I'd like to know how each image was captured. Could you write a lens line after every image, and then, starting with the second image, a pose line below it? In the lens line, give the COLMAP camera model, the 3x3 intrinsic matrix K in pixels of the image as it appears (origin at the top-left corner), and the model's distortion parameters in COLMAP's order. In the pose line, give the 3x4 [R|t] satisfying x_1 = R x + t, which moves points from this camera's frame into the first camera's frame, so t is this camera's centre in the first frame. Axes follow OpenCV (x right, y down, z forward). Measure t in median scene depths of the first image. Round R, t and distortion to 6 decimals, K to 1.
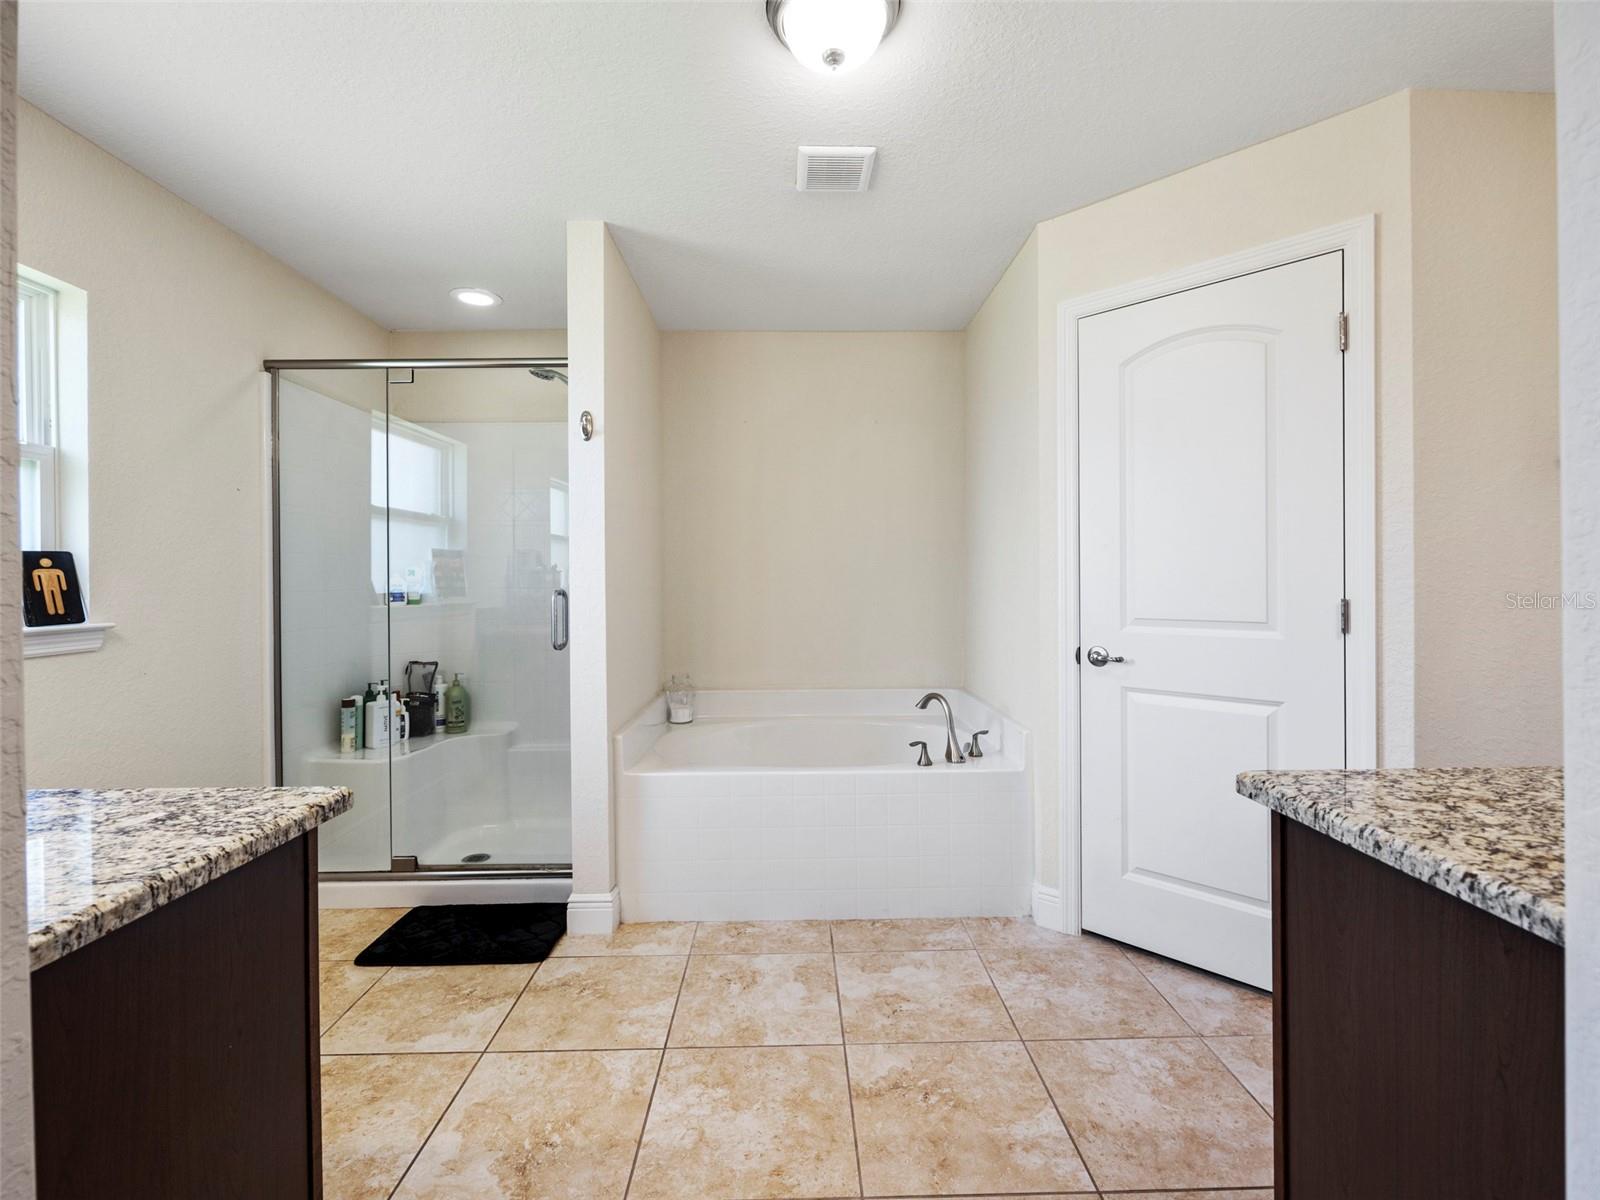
lens RADIAL K [[722.0, 0, 795.9], [0, 722.0, 588.9], [0, 0, 1]] dist [-0.010660, 0.002664]
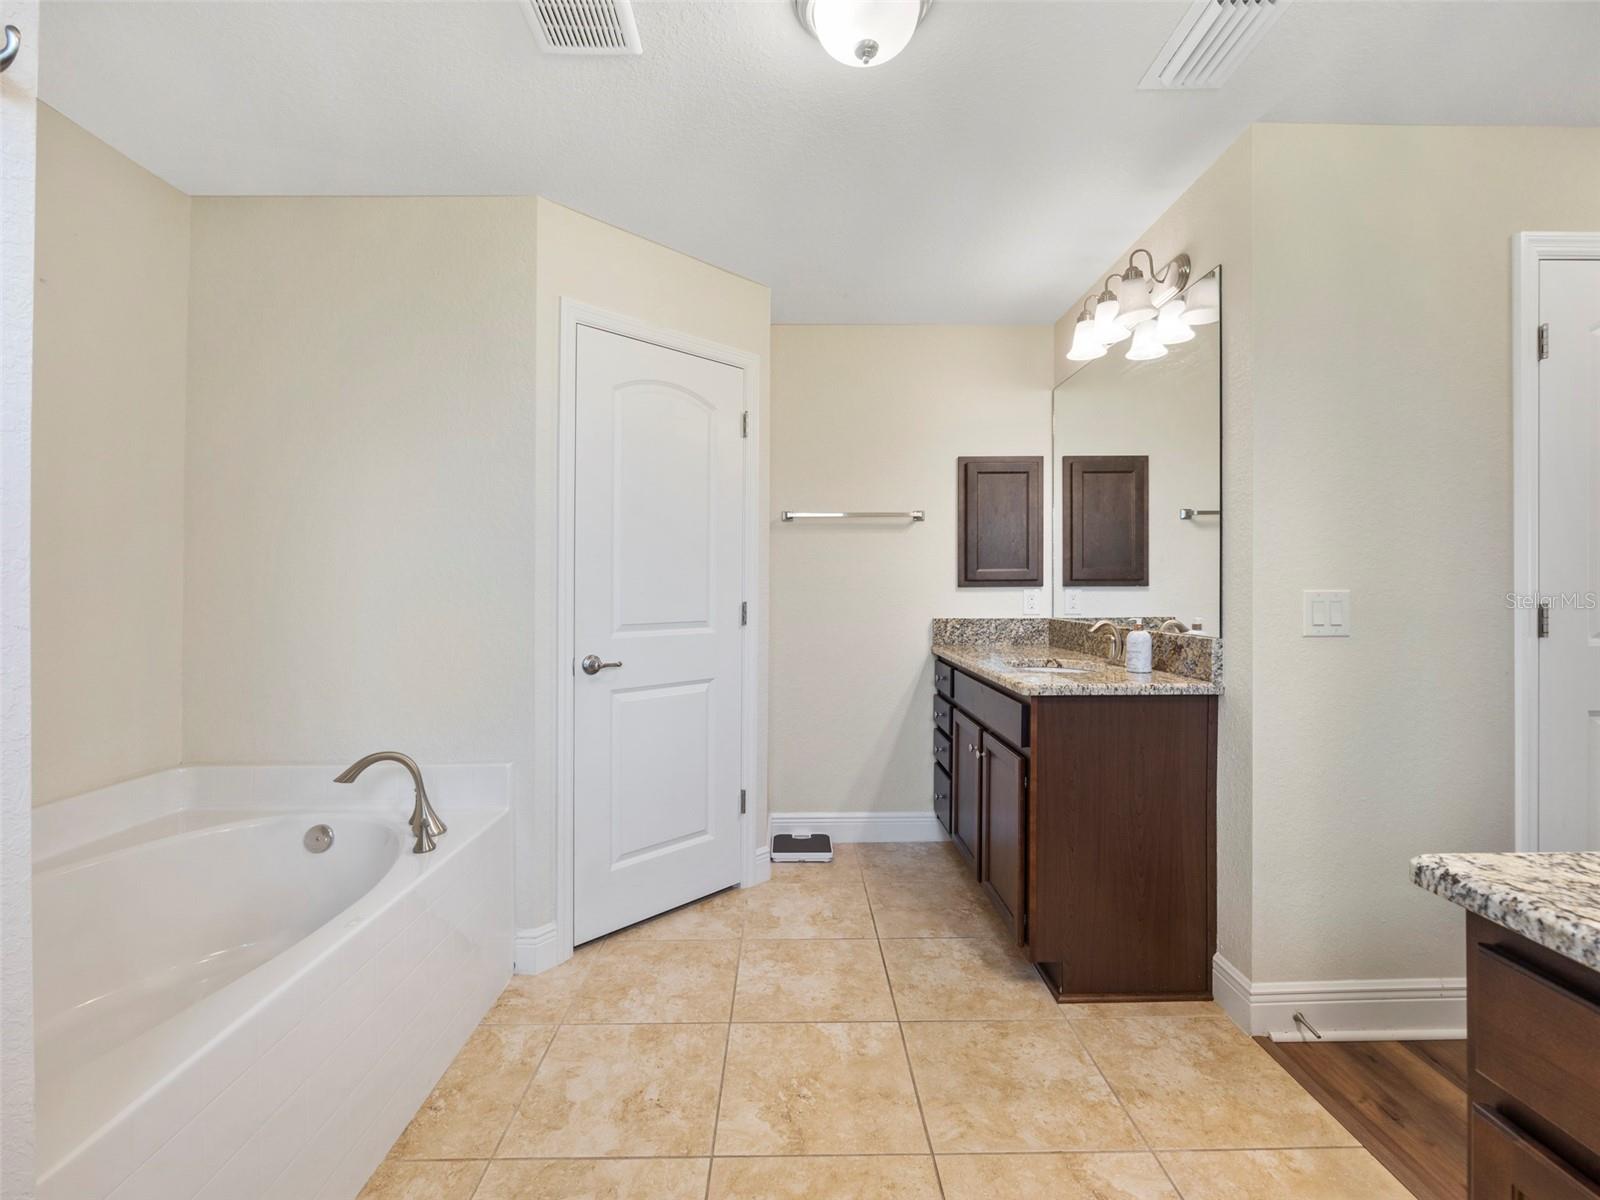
lens RADIAL K [[722.0, 0, 795.9], [0, 722.0, 594.2], [0, 0, 1]] dist [-0.010660, 0.002664]
pose [[0.002840, -0.006895, 0.999972, -0.678750], [0.016984, 0.999832, 0.006845, -0.008864], [-0.999852, 0.016964, 0.002956, 0.812869]]
